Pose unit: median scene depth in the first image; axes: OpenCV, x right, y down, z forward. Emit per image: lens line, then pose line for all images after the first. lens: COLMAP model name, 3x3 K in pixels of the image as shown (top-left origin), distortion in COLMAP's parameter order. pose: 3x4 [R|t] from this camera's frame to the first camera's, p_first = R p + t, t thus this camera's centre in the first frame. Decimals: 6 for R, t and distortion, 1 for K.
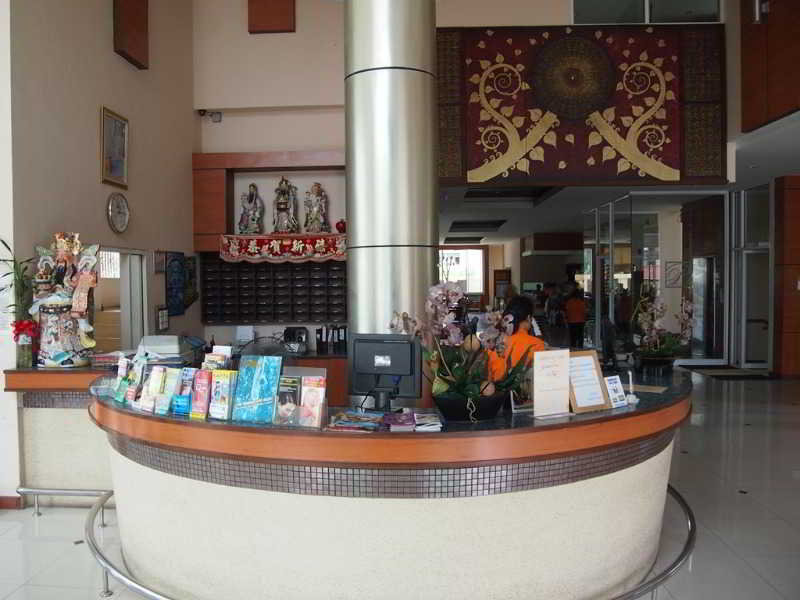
lens RADIAL K [[644.1, 0, 385.2], [0, 644.1, 297.9], [0, 0, 1]] dist [-0.052984, 0.013059]
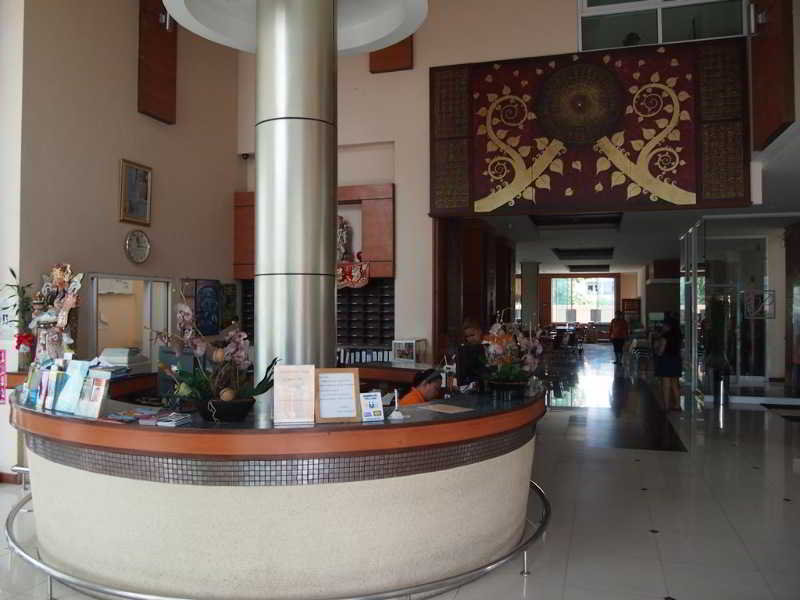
lens RADIAL K [[644.1, 0, 385.2], [0, 644.1, 297.9], [0, 0, 1]] dist [-0.052984, 0.013059]
pose [[0.967487, 0.007323, -0.252814, 0.255820], [-0.018444, 0.998962, -0.041645, 0.002660], [0.252246, 0.044954, 0.966618, -0.023527]]
